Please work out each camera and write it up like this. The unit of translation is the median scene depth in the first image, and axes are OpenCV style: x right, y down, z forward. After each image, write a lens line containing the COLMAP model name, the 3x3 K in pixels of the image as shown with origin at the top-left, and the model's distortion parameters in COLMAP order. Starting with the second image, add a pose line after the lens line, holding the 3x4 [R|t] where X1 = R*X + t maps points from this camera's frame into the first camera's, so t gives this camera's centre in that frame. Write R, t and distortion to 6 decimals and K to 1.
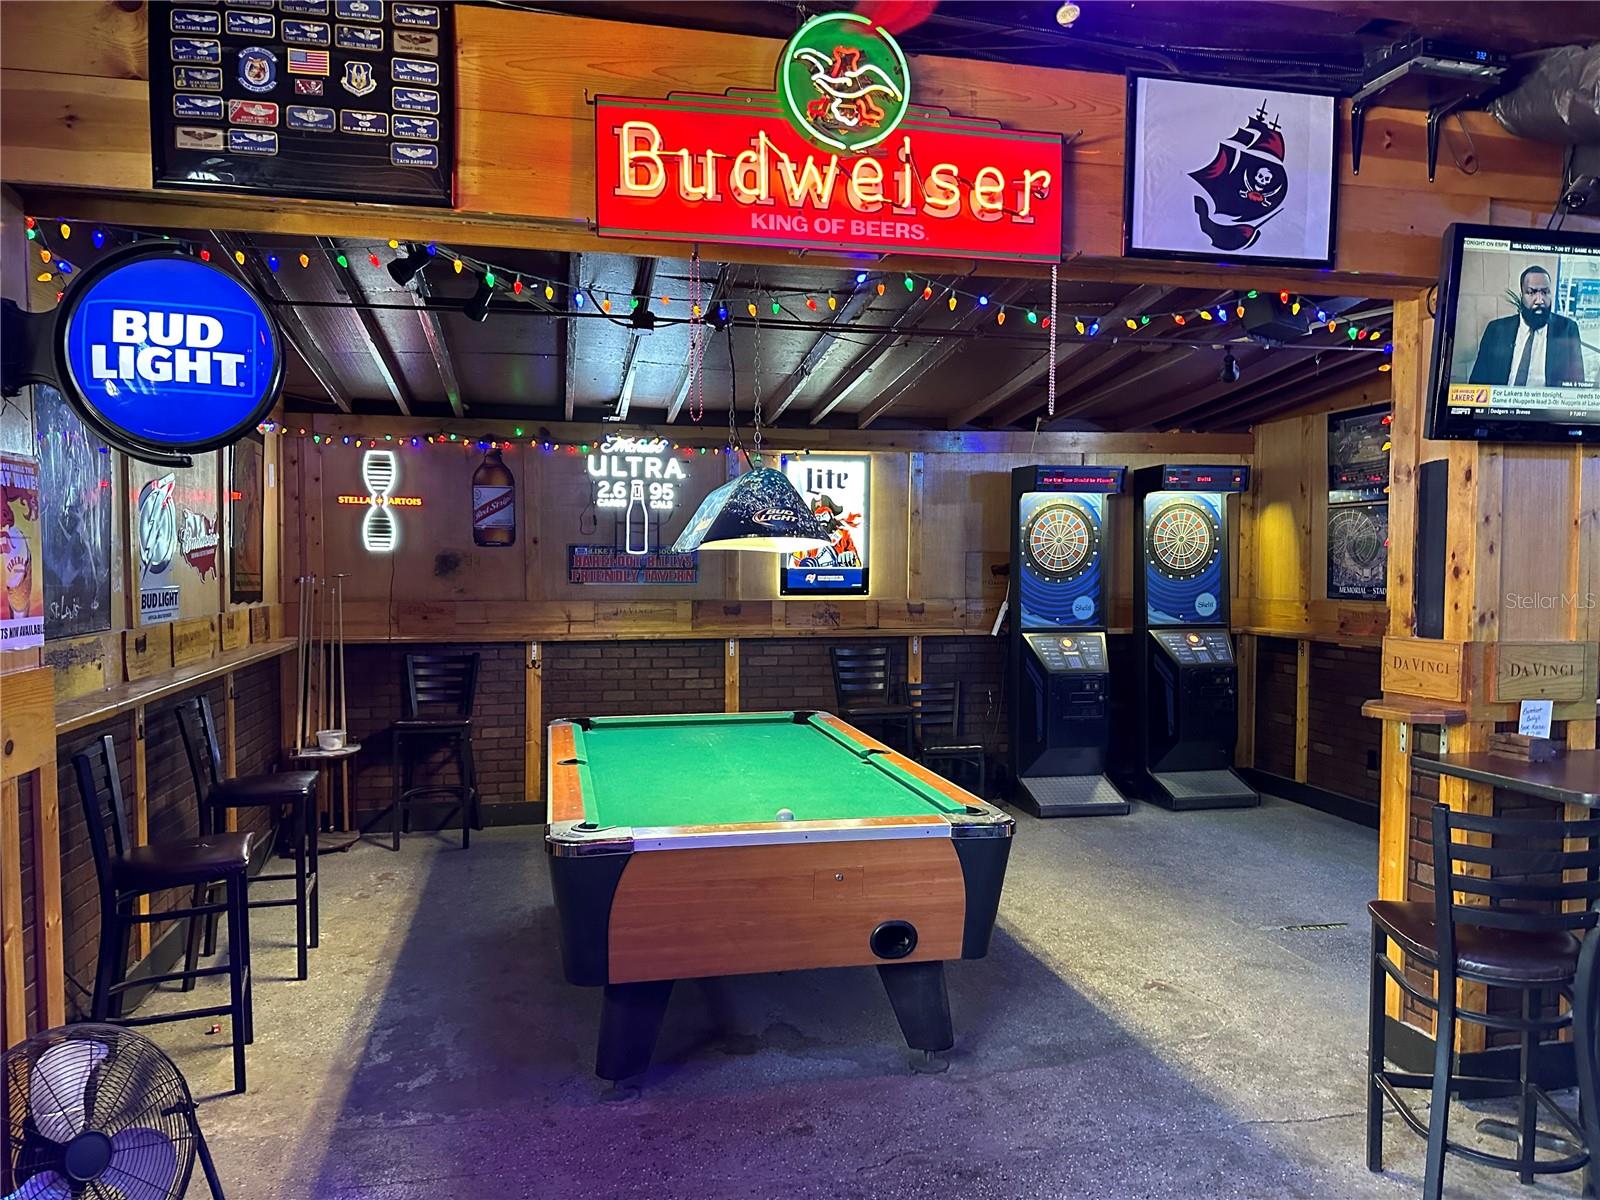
lens RADIAL K [[1124.9, 0, 794.4], [0, 1124.9, 594.9], [0, 0, 1]] dist [0.176324, -0.288015]
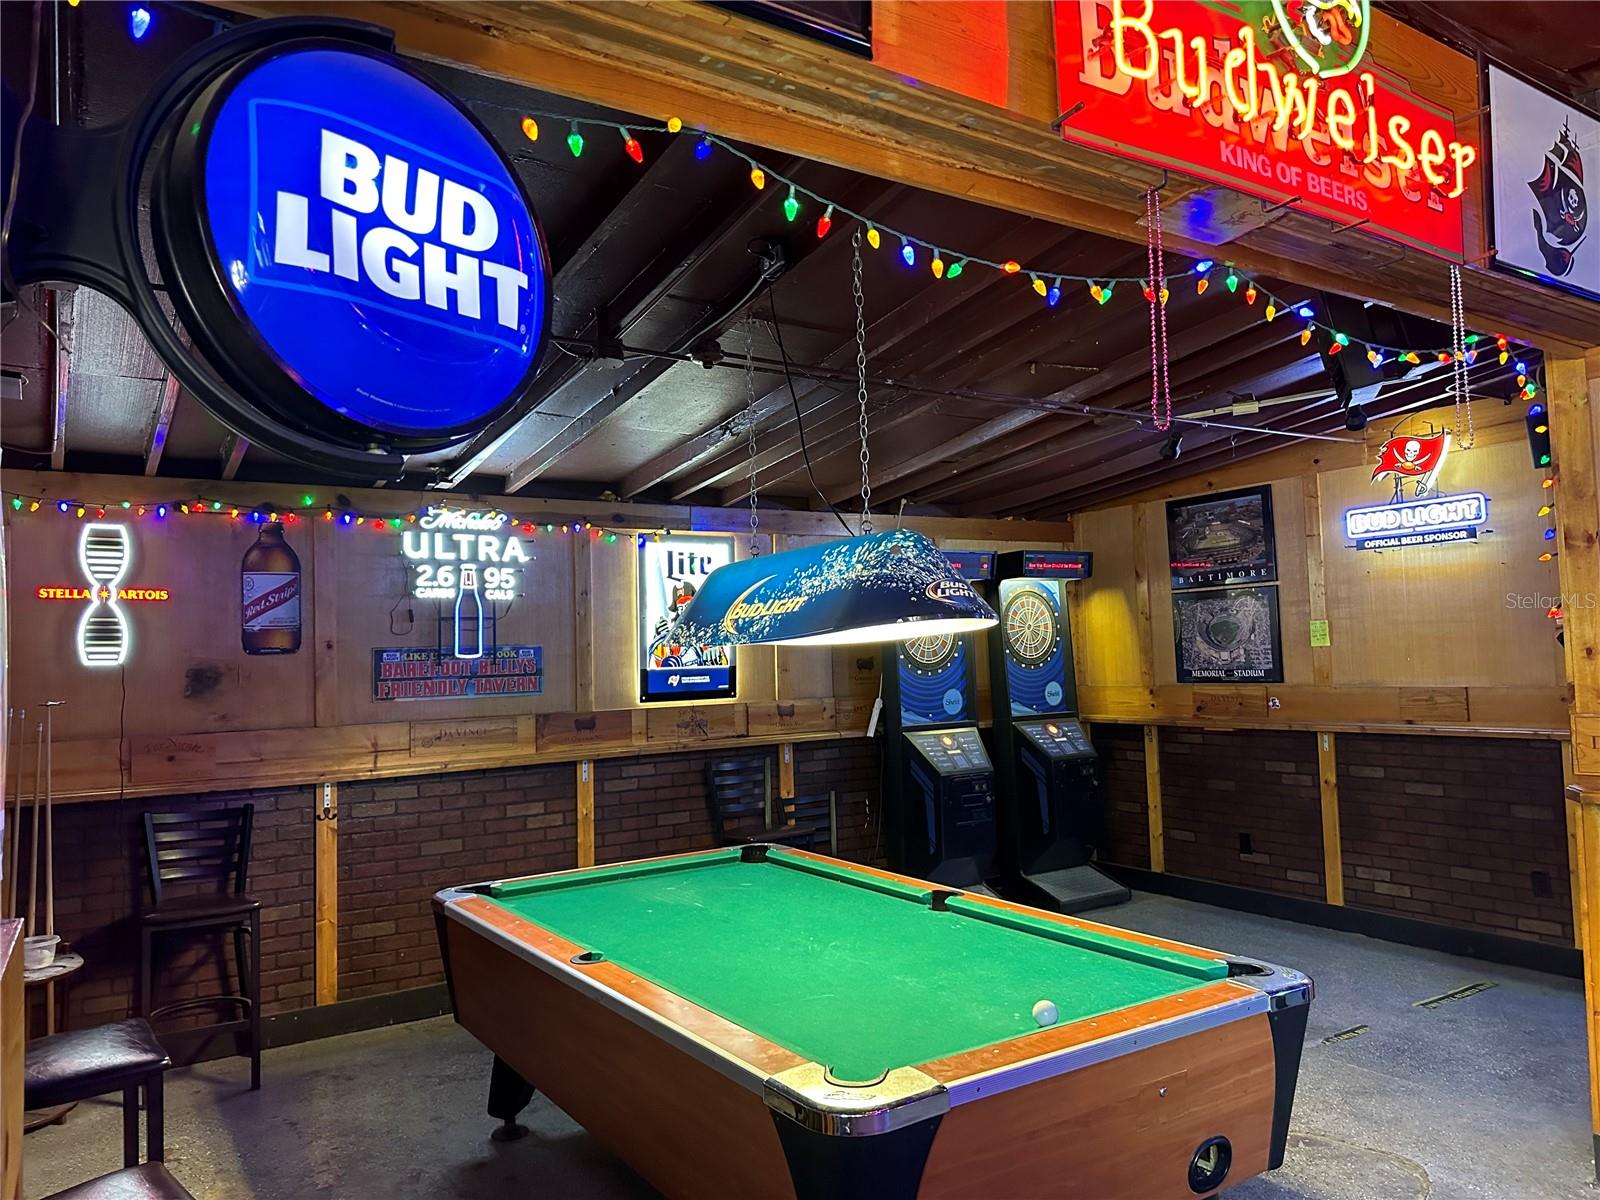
lens RADIAL K [[1124.9, 0, 794.4], [0, 1124.9, 594.9], [0, 0, 1]] dist [0.176324, -0.288015]
pose [[0.933849, -0.010163, 0.357523, -0.209584], [0.042159, 0.995756, -0.081812, -0.005923], [-0.355174, 0.091473, 0.930314, 0.185519]]
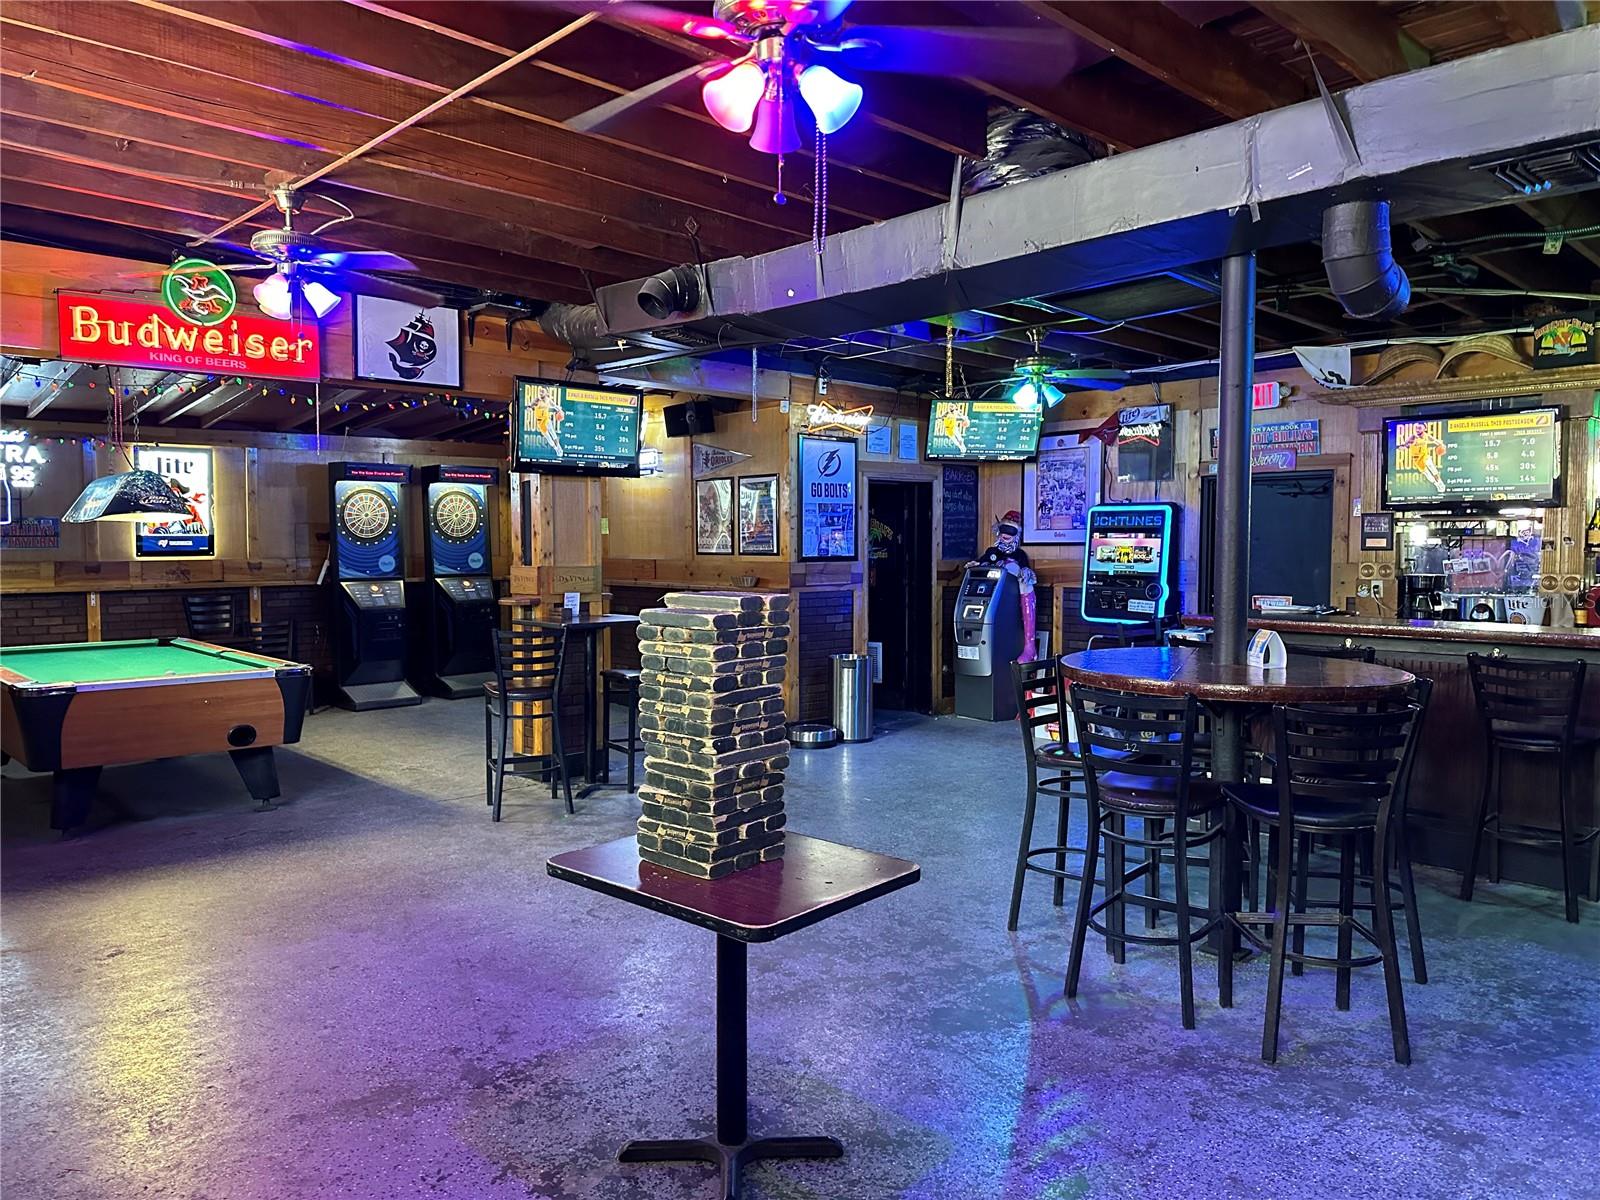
lens RADIAL K [[1123.6, 0, 800.0], [0, 1123.6, 600.0], [0, 0, 1]] dist [0.052993, -0.071819]
pose [[0.852359, -0.032342, 0.521955, -0.045111], [0.017586, 0.999294, 0.033201, 0.020387], [-0.522661, -0.019120, 0.852326, -0.495340]]
